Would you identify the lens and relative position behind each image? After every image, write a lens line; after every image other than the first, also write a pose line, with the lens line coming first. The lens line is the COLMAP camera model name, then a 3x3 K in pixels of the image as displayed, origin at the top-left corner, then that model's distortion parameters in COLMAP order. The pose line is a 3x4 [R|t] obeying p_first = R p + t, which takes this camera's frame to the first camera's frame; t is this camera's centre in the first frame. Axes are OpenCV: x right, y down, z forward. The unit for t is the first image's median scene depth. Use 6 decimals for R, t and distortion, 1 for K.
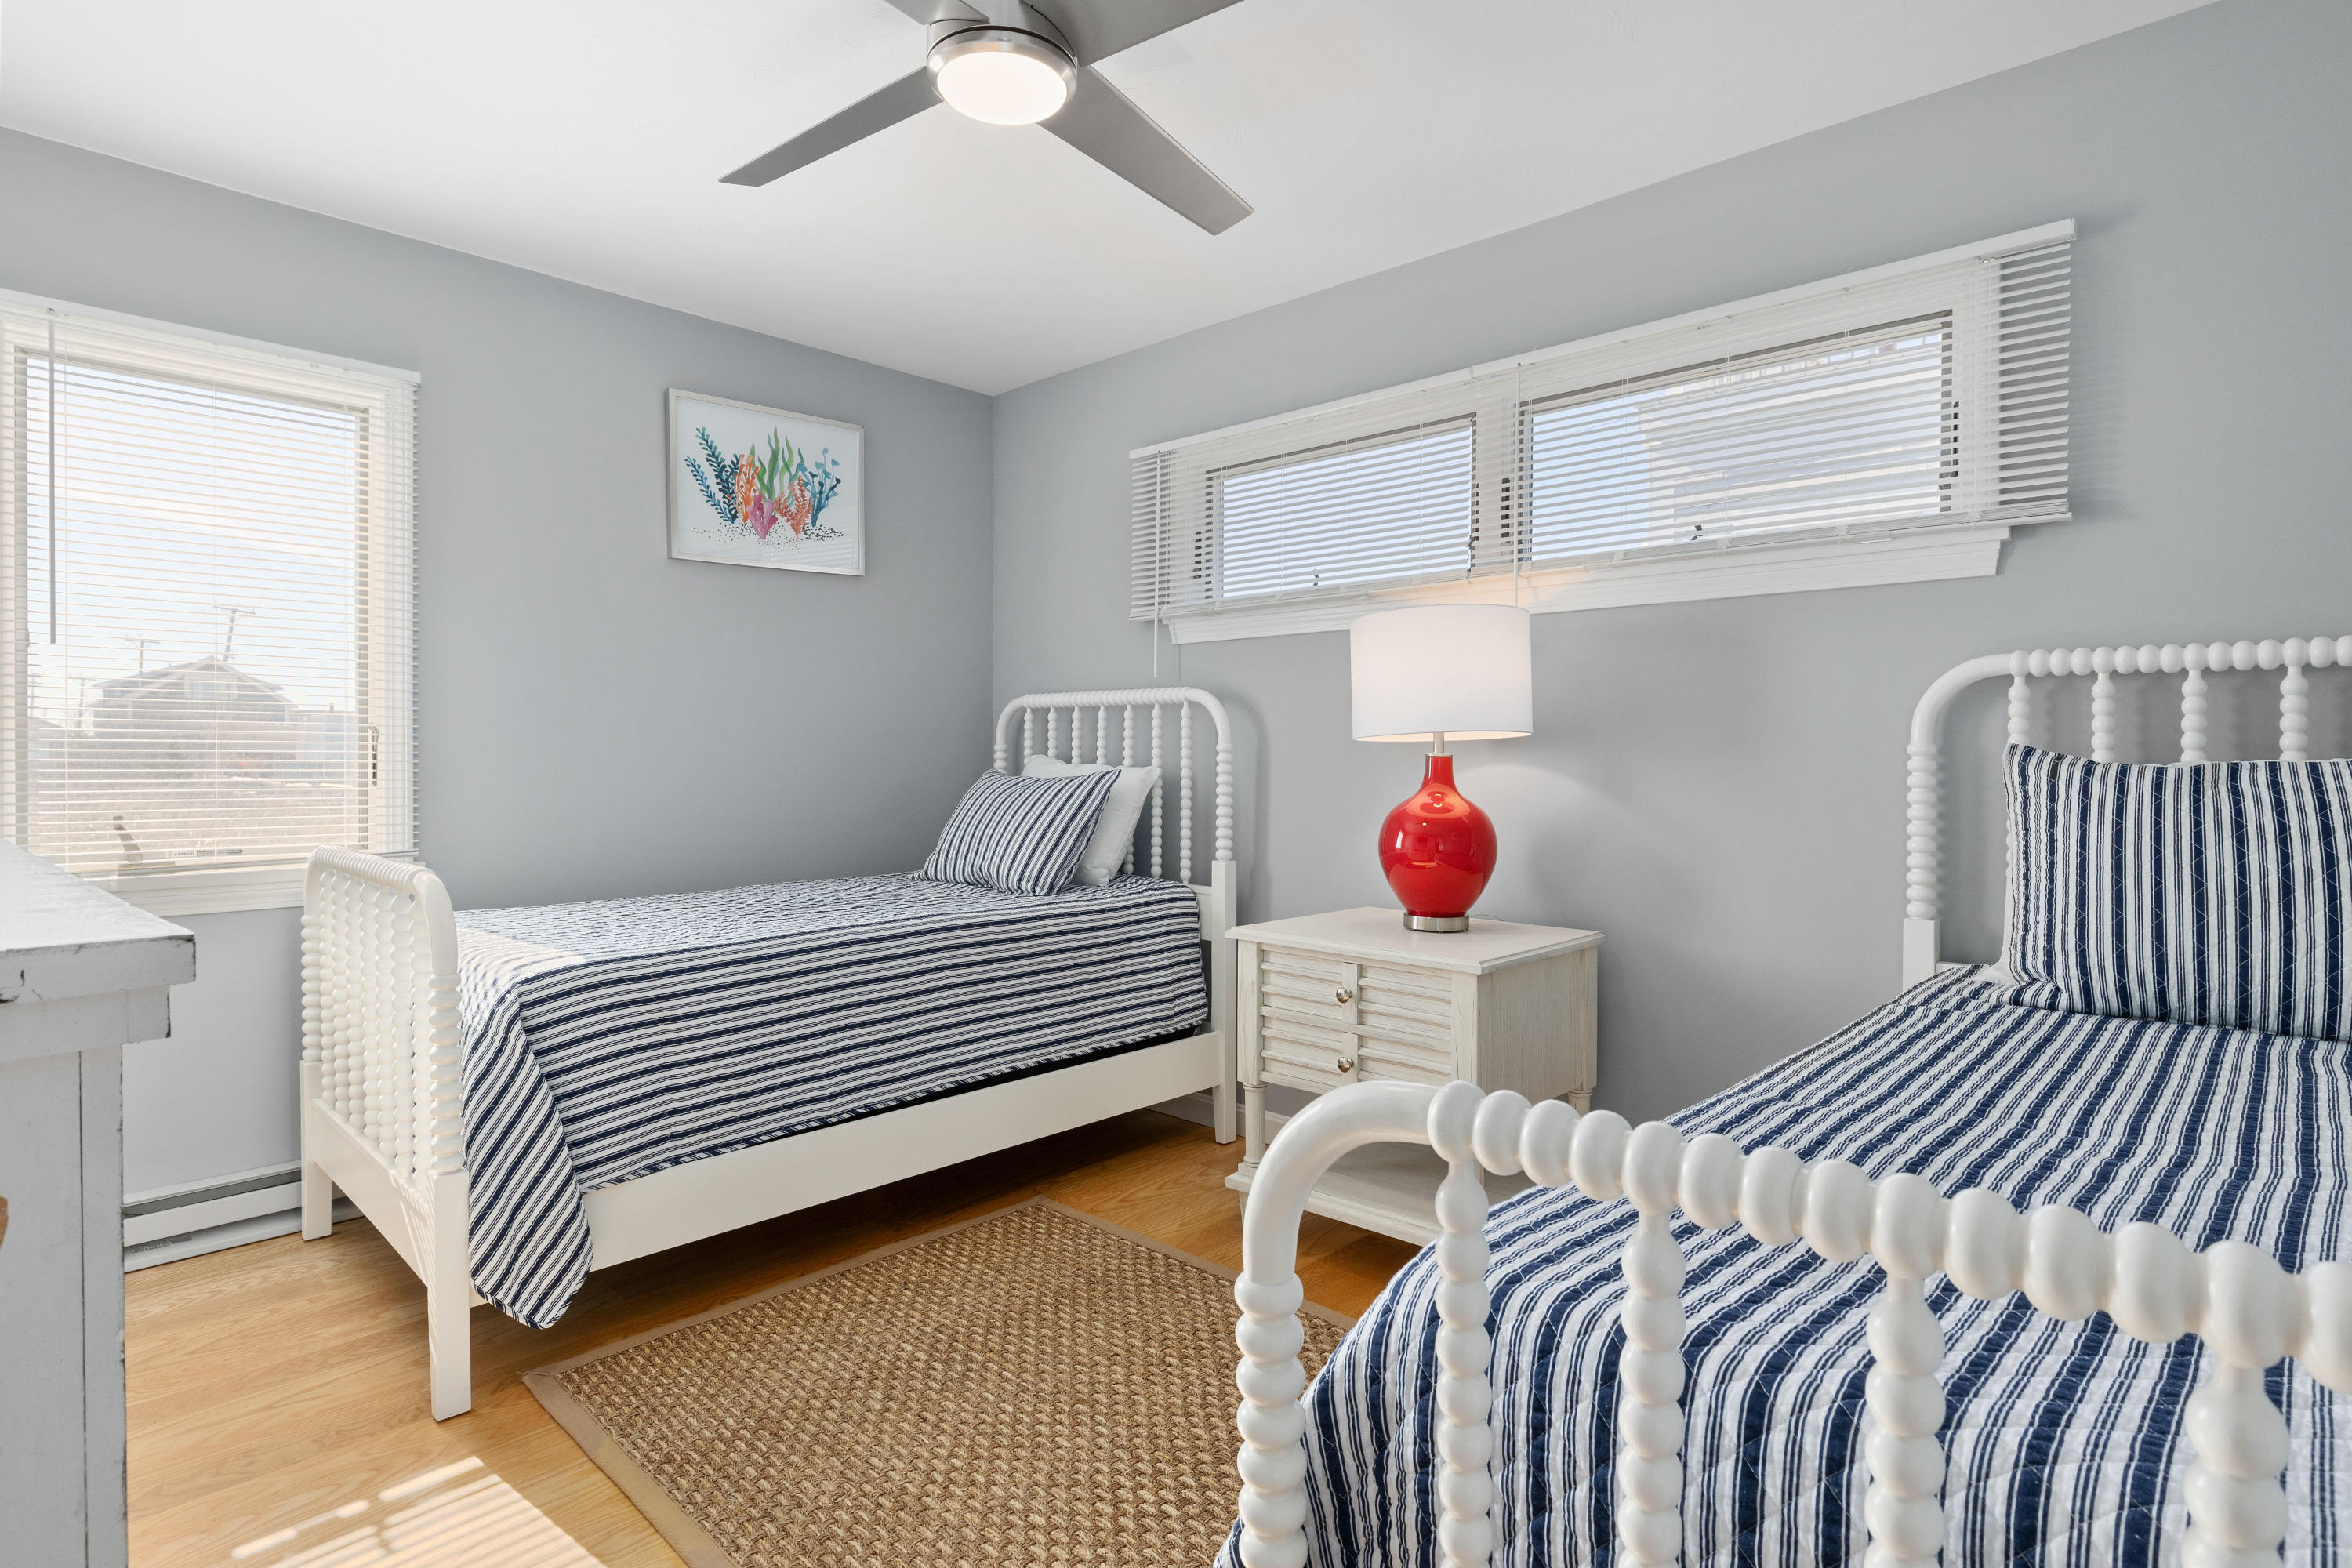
lens RADIAL K [[1217.9, 0, 1163.5], [0, 1217.9, 784.8], [0, 0, 1]] dist [-0.000700, -0.001333]
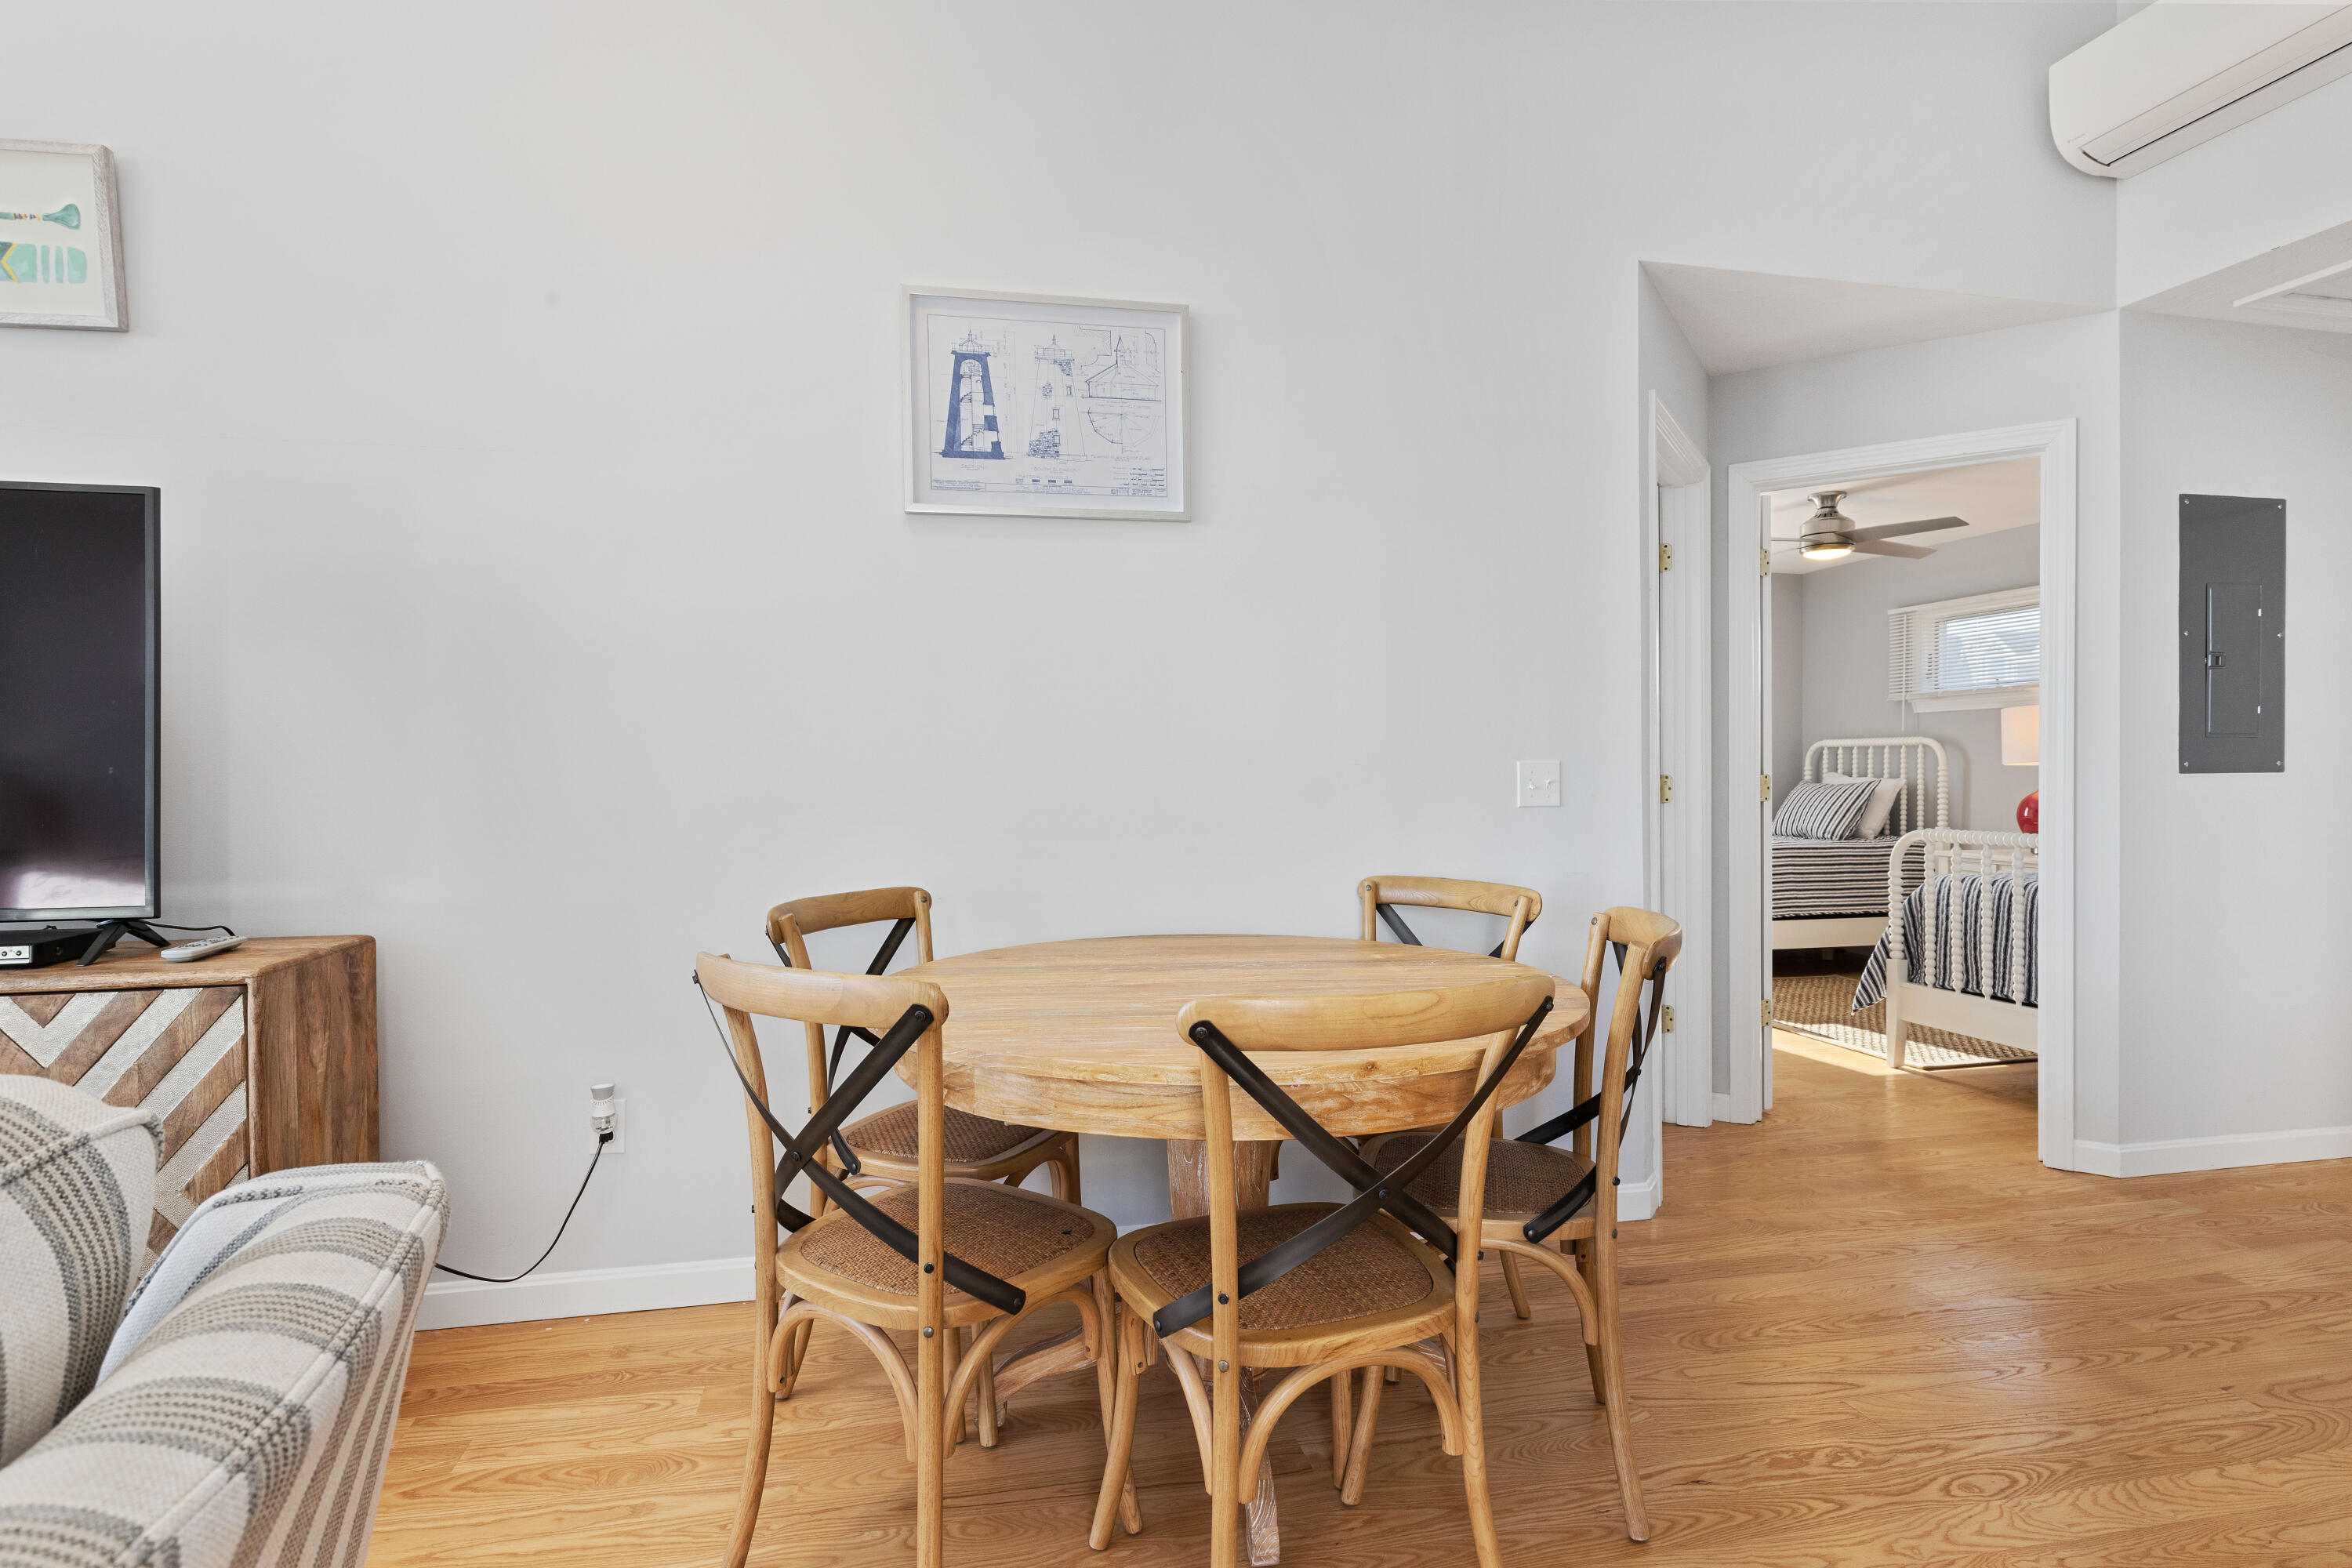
lens RADIAL K [[1217.9, 0, 1163.5], [0, 1217.9, 784.8], [0, 0, 1]] dist [-0.000700, -0.001333]
pose [[0.831241, 0.000305, -0.555912, 0.105436], [-0.007613, 0.999912, -0.010836, 0.028503], [0.555860, 0.013239, 0.831171, -1.424562]]
